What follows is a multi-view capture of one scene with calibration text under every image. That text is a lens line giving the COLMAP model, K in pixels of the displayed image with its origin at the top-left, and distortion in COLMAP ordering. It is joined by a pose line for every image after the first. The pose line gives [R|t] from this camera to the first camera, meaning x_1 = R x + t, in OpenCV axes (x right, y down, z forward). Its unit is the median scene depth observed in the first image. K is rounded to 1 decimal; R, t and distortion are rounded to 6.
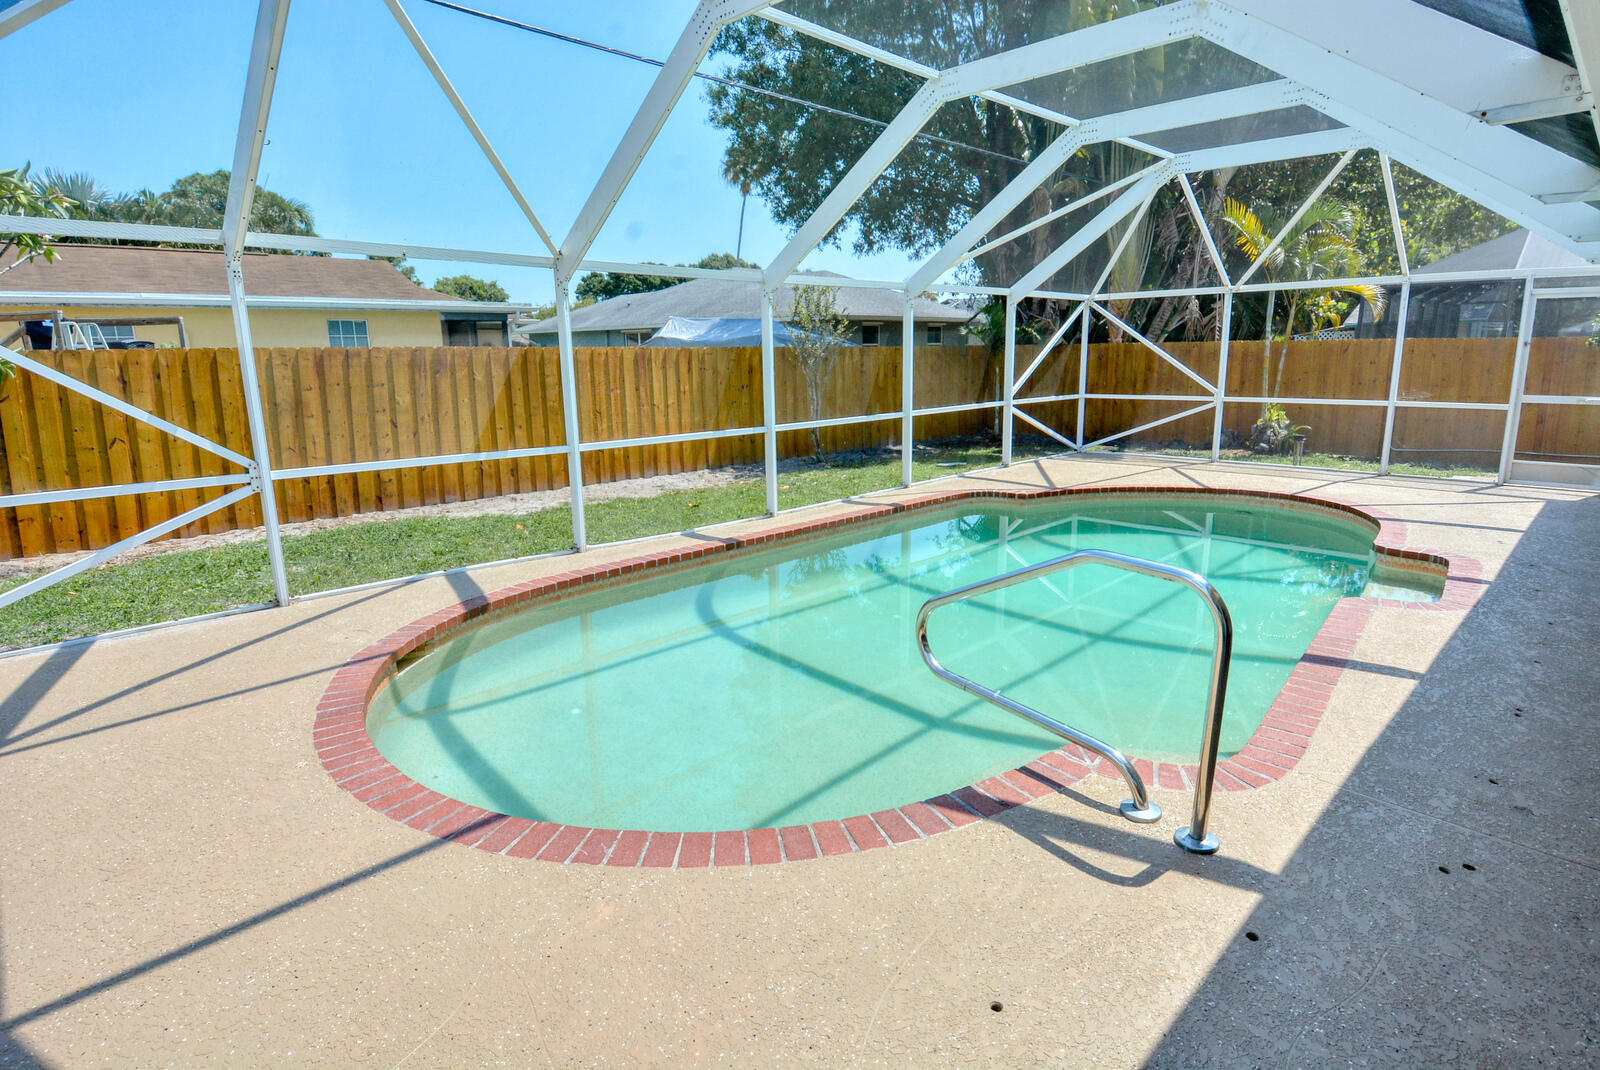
lens RADIAL K [[842.2, 0, 804.2], [0, 842.2, 534.5], [0, 0, 1]] dist [0.016605, -0.027946]
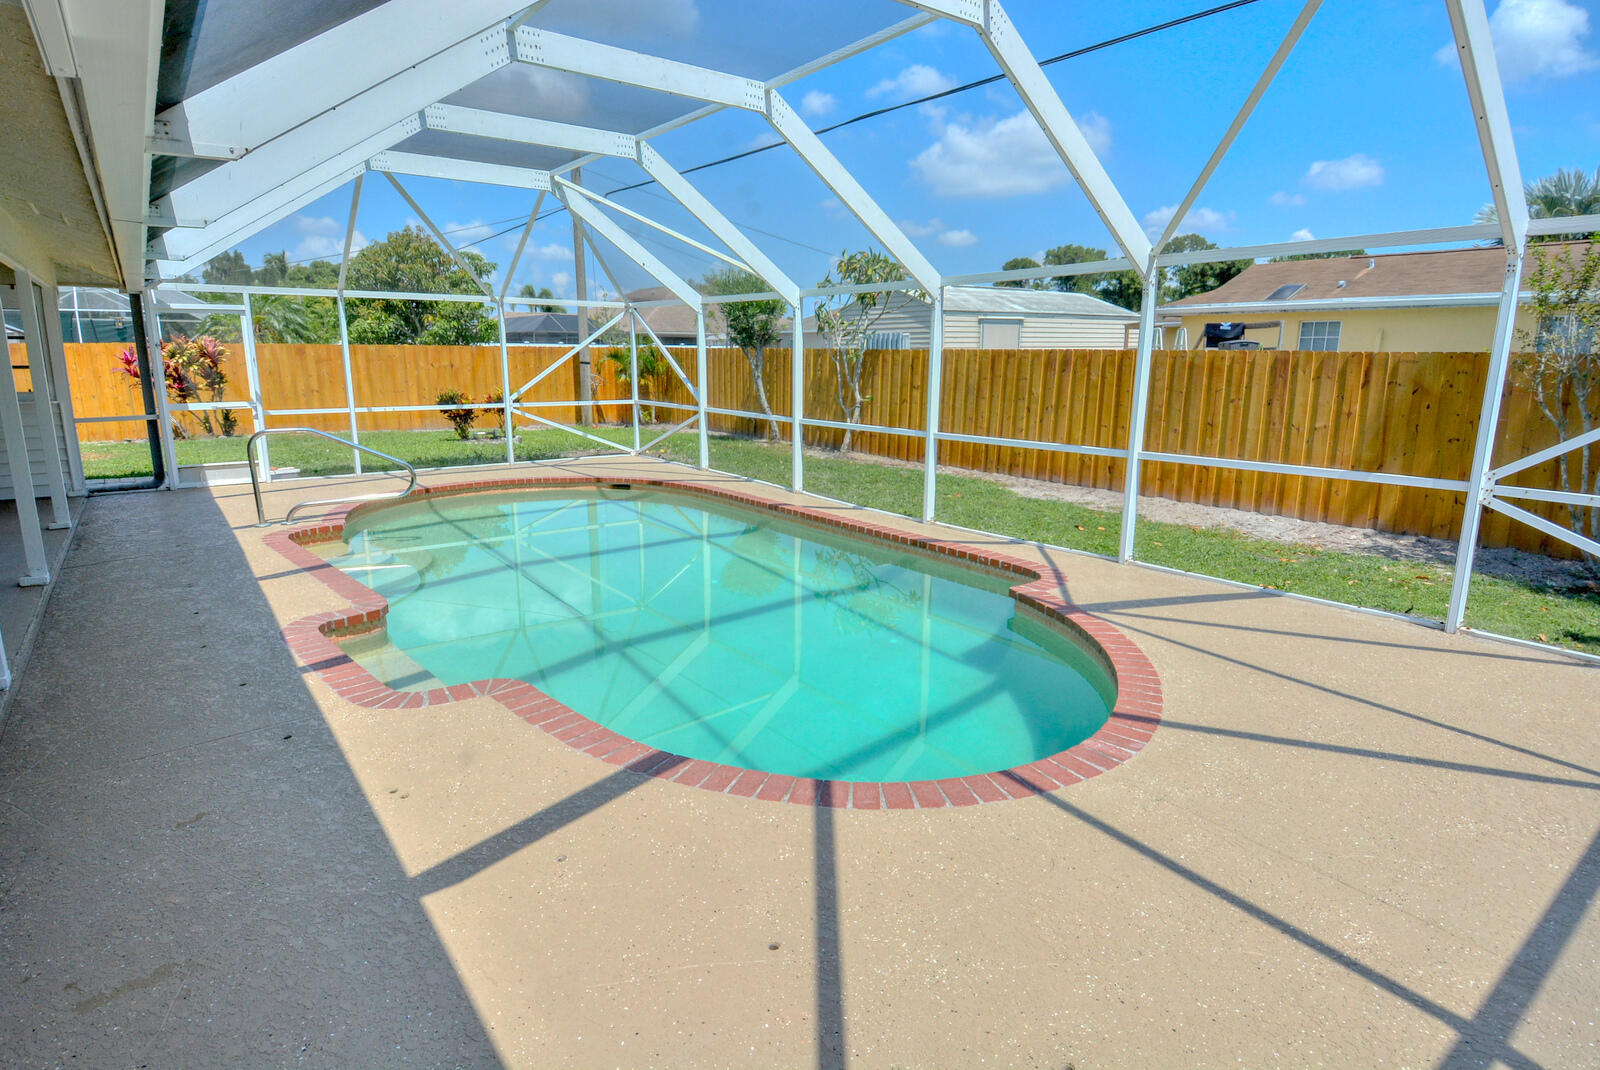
lens RADIAL K [[874.4, 0, 803.9], [0, 874.4, 534.2], [0, 0, 1]] dist [0.017476, -0.029589]
pose [[-0.128931, 0.213292, -0.968444, 0.697807], [-0.215632, 0.947197, 0.237320, -0.156549], [0.967925, 0.239426, -0.076130, 0.663479]]
